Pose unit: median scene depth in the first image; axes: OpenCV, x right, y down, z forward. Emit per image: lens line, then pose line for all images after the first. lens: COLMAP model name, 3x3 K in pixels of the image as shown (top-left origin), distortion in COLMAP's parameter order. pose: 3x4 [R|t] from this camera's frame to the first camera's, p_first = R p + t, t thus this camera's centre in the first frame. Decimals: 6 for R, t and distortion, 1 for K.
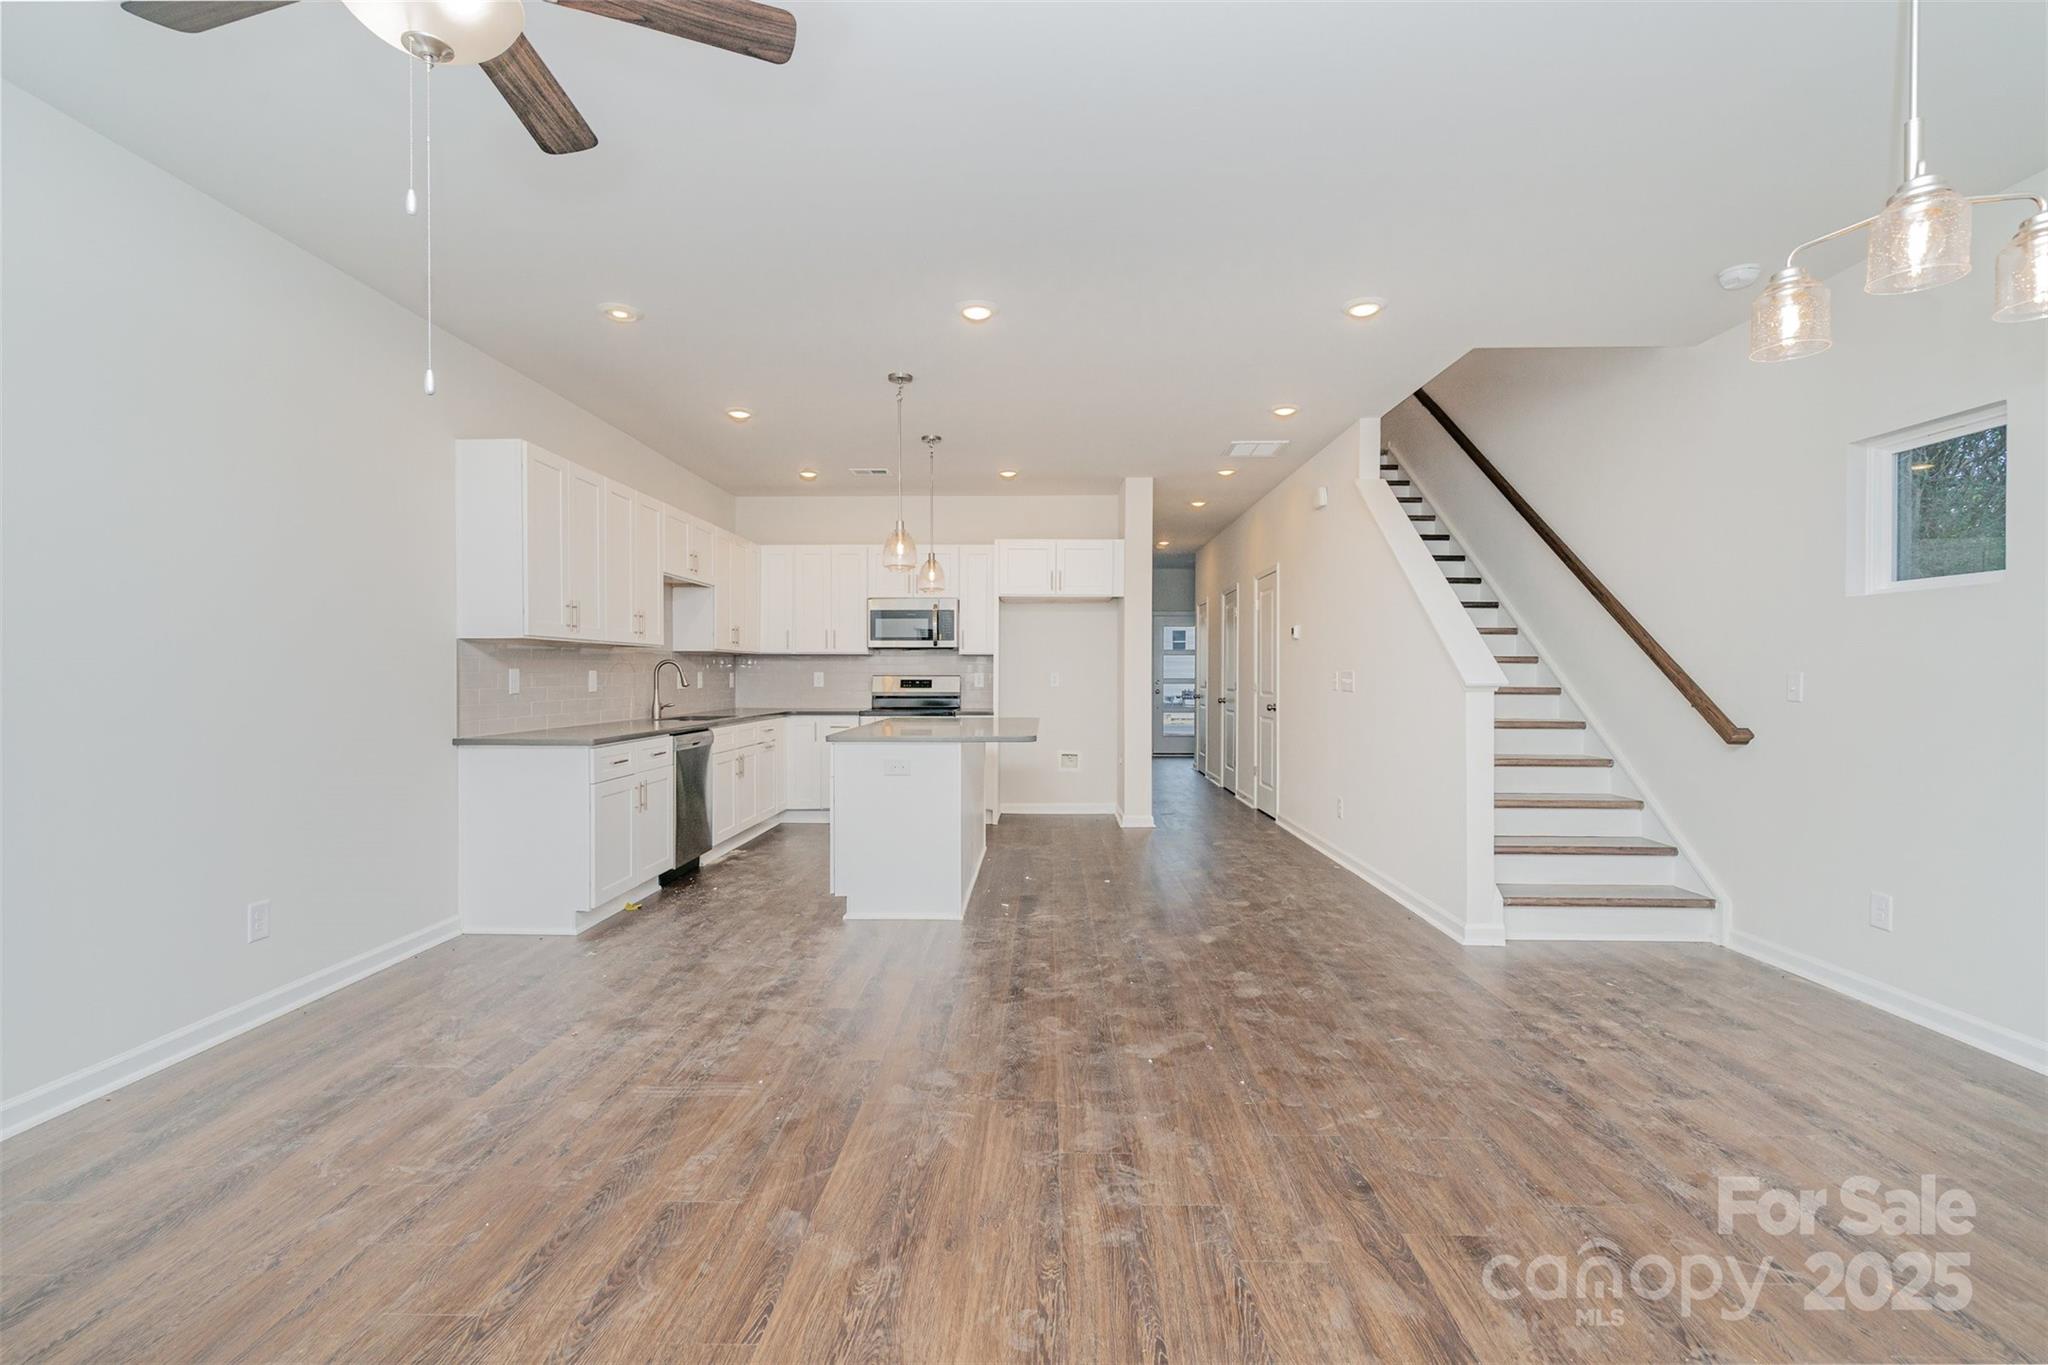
lens RADIAL K [[927.8, 0, 1028.5], [0, 927.8, 673.0], [0, 0, 1]] dist [-0.008646, 0.003639]
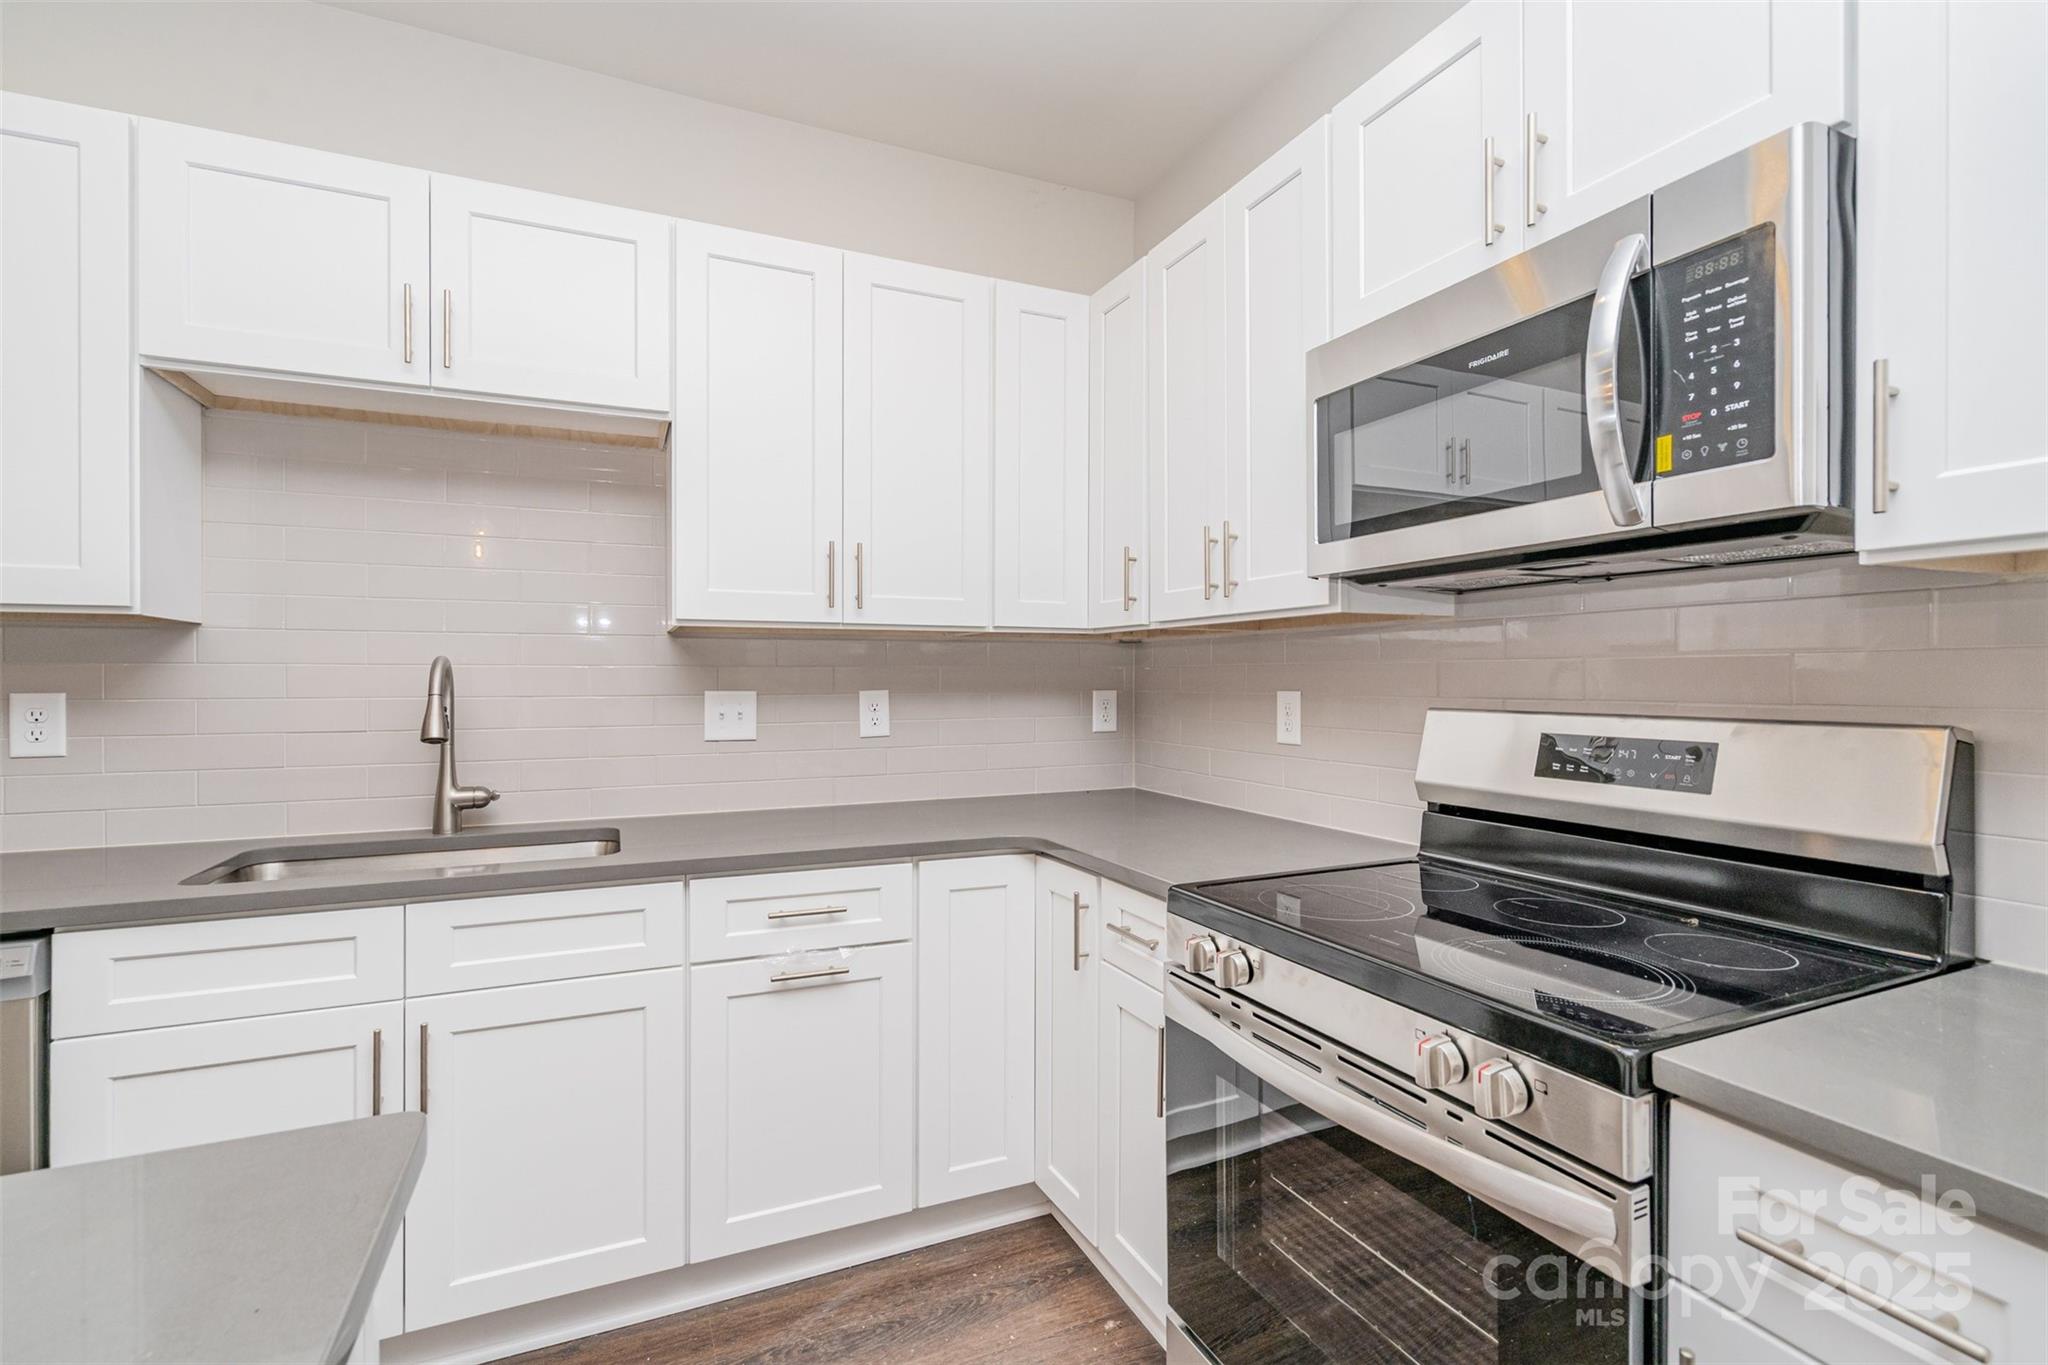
lens RADIAL K [[927.8, 0, 1022.6], [0, 927.8, 674.8], [0, 0, 1]] dist [-0.008646, 0.003639]
pose [[0.421381, -0.003414, -0.906877, -0.019339], [0.004625, 0.999988, -0.001616, -0.012342], [0.906872, -0.003513, 0.421392, 1.900476]]
